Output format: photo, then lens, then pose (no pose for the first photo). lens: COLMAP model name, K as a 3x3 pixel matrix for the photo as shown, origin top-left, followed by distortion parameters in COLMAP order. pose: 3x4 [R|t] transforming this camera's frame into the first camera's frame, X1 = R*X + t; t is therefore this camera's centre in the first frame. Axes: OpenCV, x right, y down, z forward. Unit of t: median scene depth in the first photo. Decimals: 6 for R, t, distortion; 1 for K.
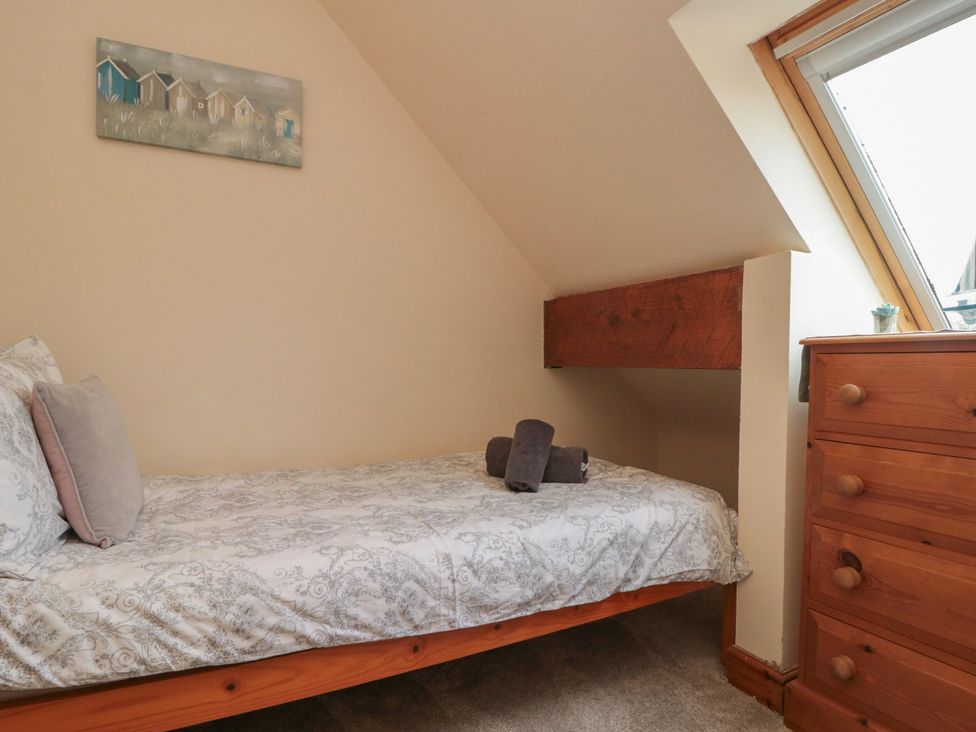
lens RADIAL K [[540.4, 0, 491.2], [0, 540.4, 371.0], [0, 0, 1]] dist [0.003556, -0.011964]
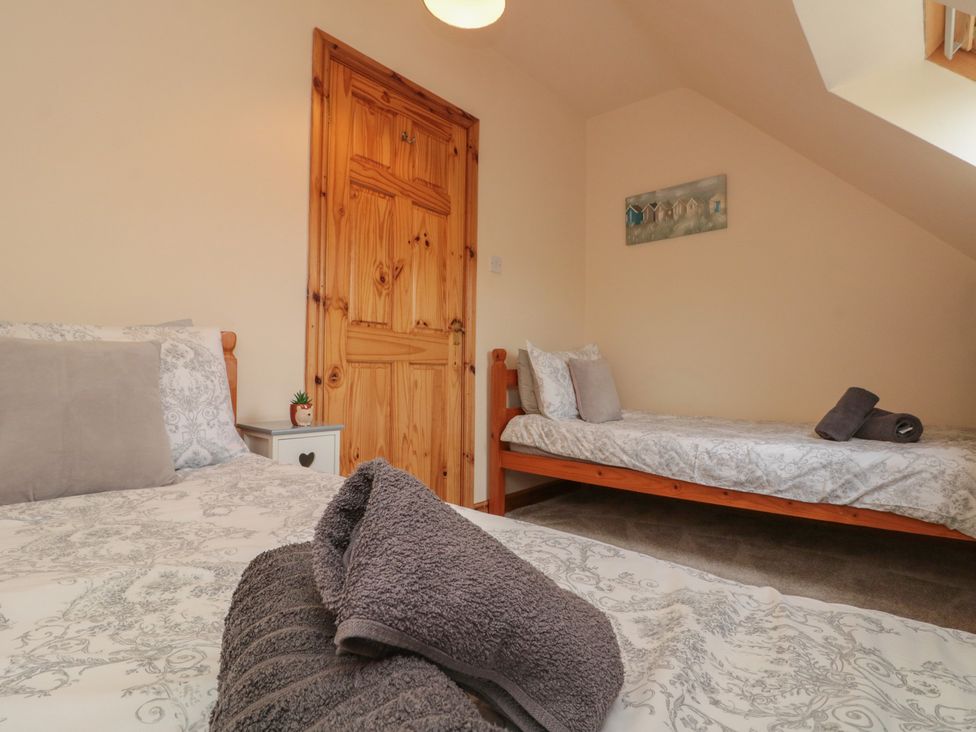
lens RADIAL K [[516.8, 0, 490.9], [0, 516.8, 371.3], [0, 0, 1]] dist [0.001294, -0.012461]
pose [[0.385688, -0.009961, -0.922576, 1.368674], [-0.012363, 0.999796, -0.015963, 0.131981], [0.922547, 0.017563, 0.385486, -0.364817]]
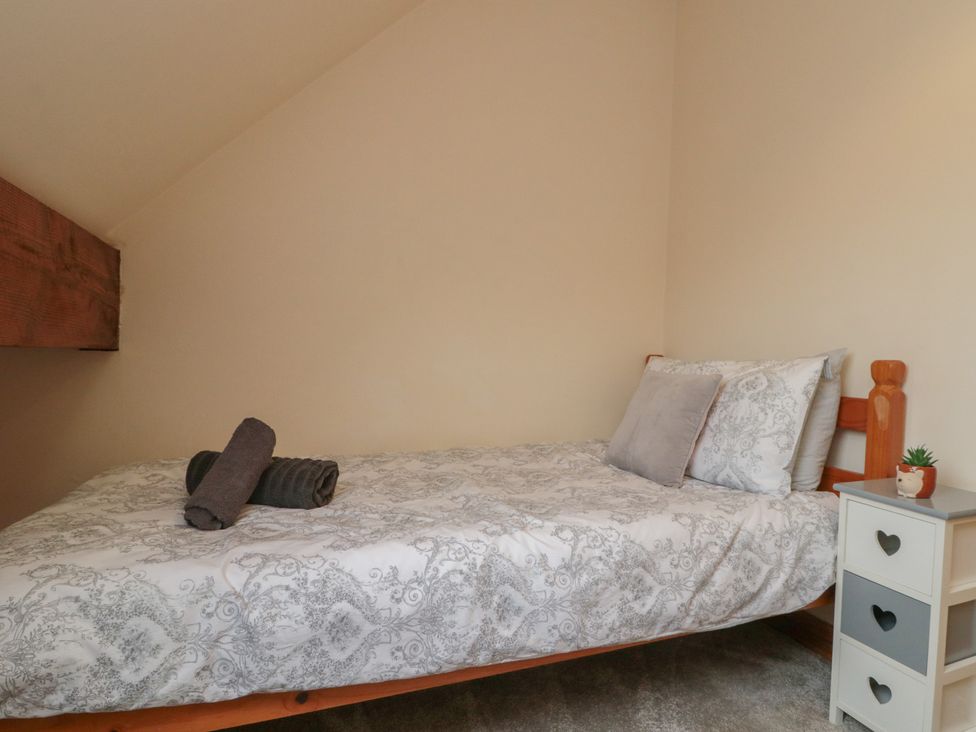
lens RADIAL K [[533.2, 0, 507.4], [0, 533.2, 375.9], [0, 0, 1]] dist [0.001876, 0.001082]
pose [[-0.996213, -0.041406, 0.076459, 0.463580], [-0.037182, 0.997746, 0.055866, -0.001879], [-0.078599, 0.052811, -0.995506, 0.874055]]
